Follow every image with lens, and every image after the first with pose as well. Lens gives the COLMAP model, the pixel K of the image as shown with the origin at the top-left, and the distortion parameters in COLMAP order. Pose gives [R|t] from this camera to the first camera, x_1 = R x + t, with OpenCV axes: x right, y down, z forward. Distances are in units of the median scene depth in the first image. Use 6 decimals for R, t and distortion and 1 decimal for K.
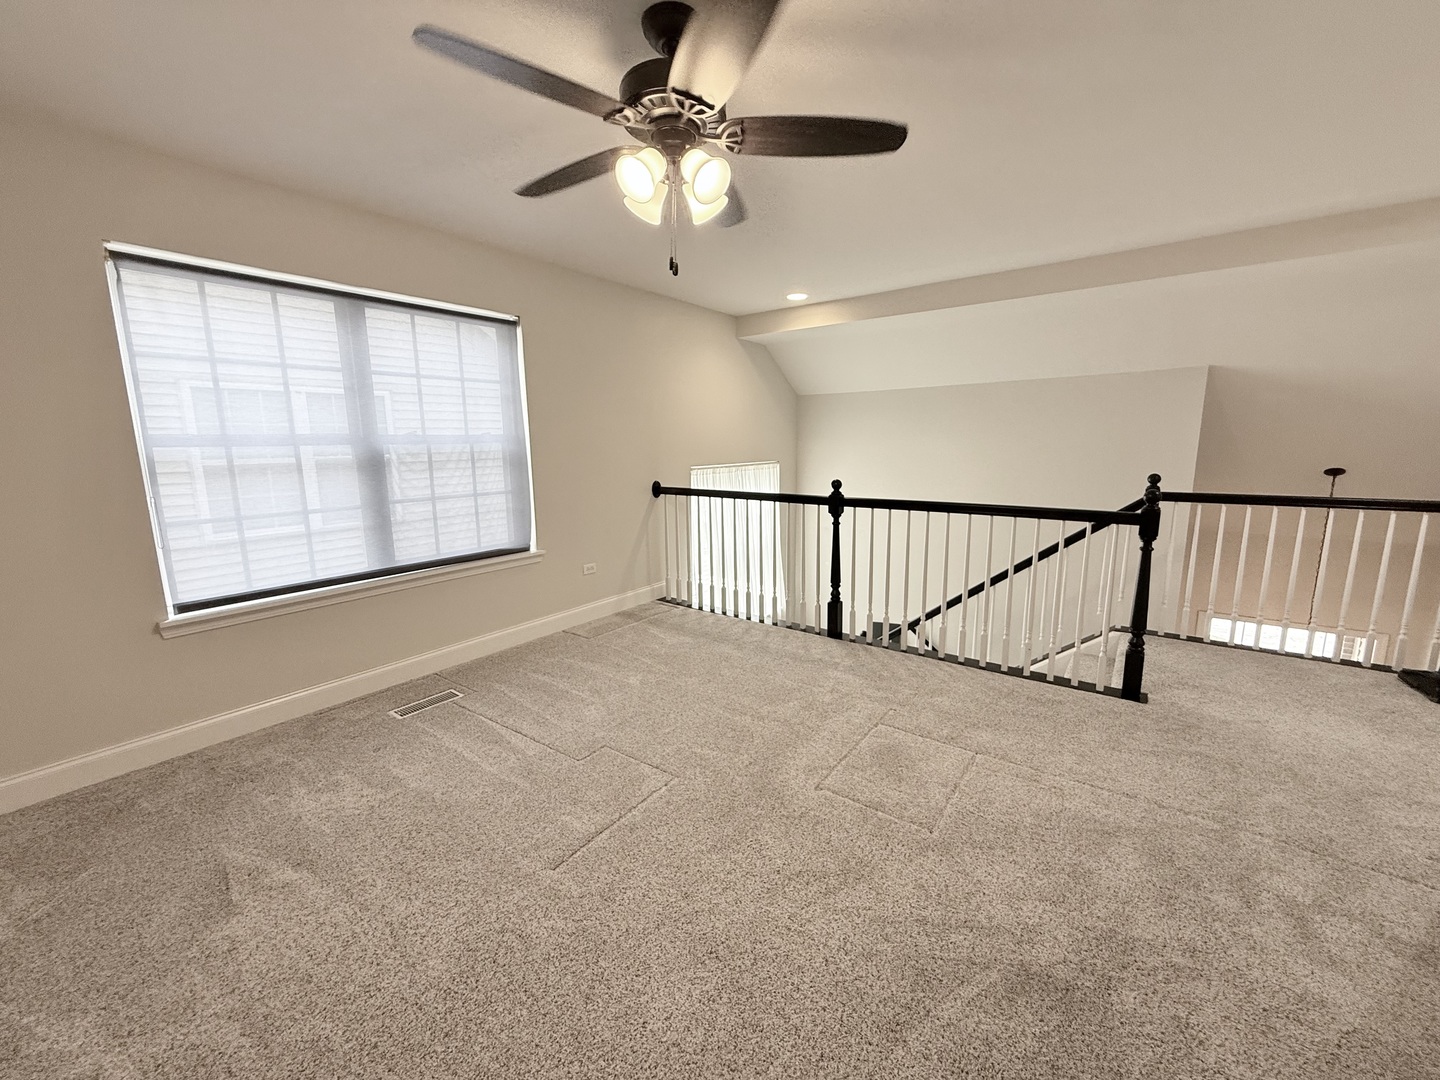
lens RADIAL K [[568.8, 0, 724.5], [0, 568.8, 540.3], [0, 0, 1]] dist [-0.001087, -0.000122]
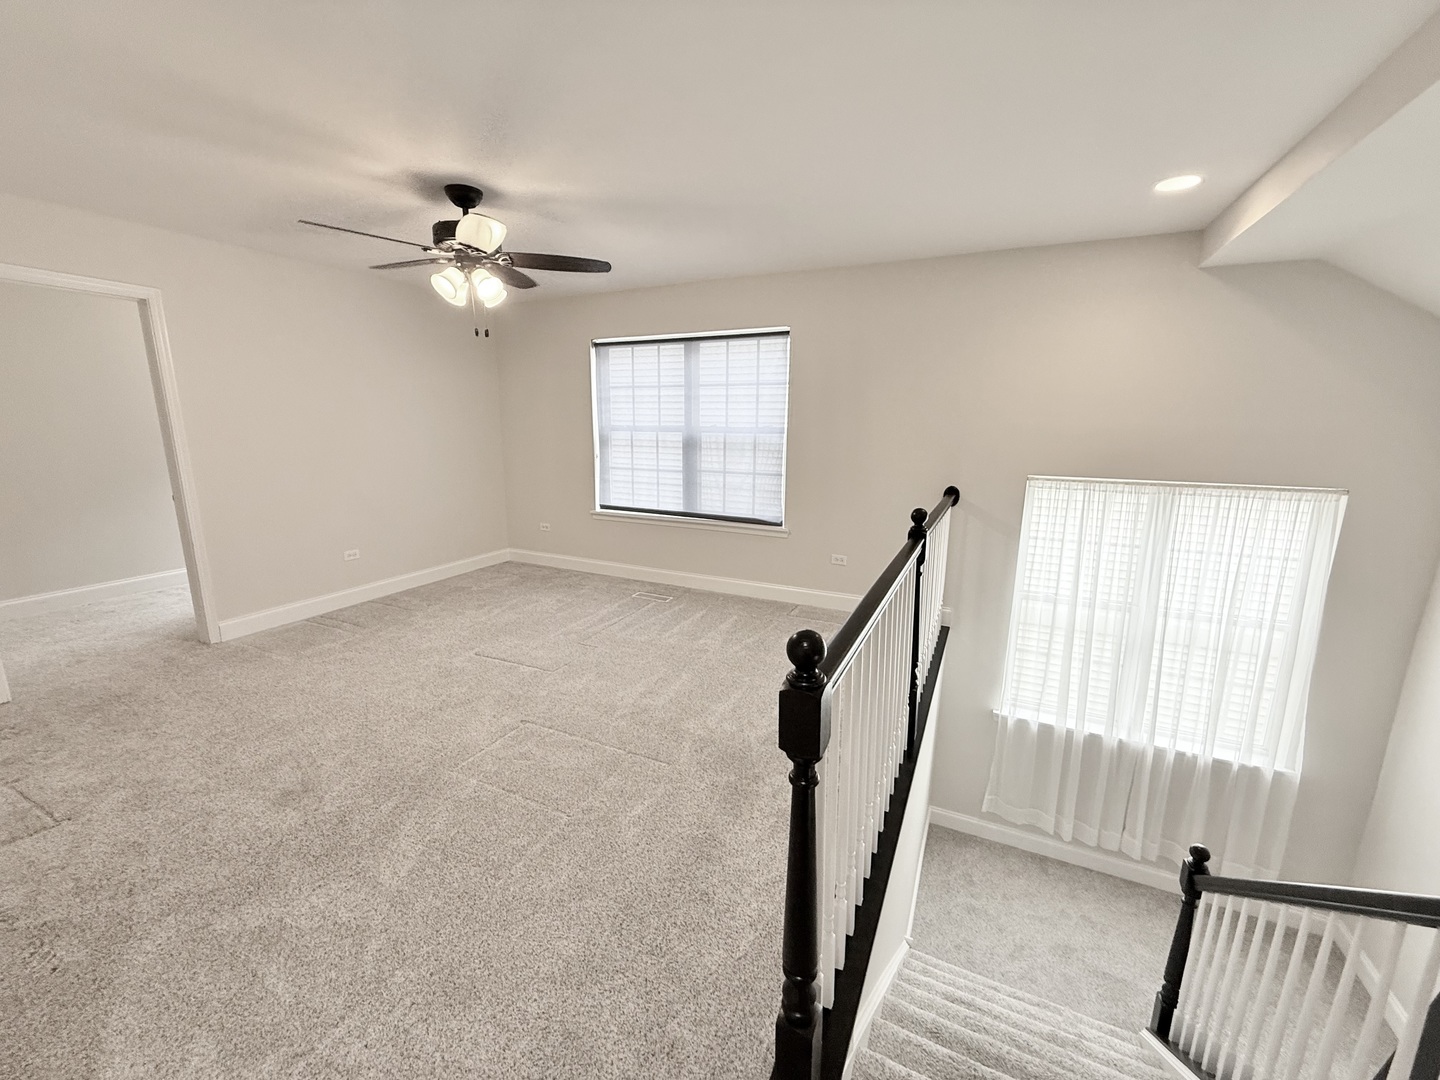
lens RADIAL K [[568.8, 0, 724.5], [0, 568.8, 540.3], [0, 0, 1]] dist [-0.001087, -0.000122]
pose [[0.187344, 0.208626, -0.959884, 0.986883], [-0.184094, 0.967328, 0.174313, -0.175953], [0.964890, 0.144052, 0.219629, 0.812126]]
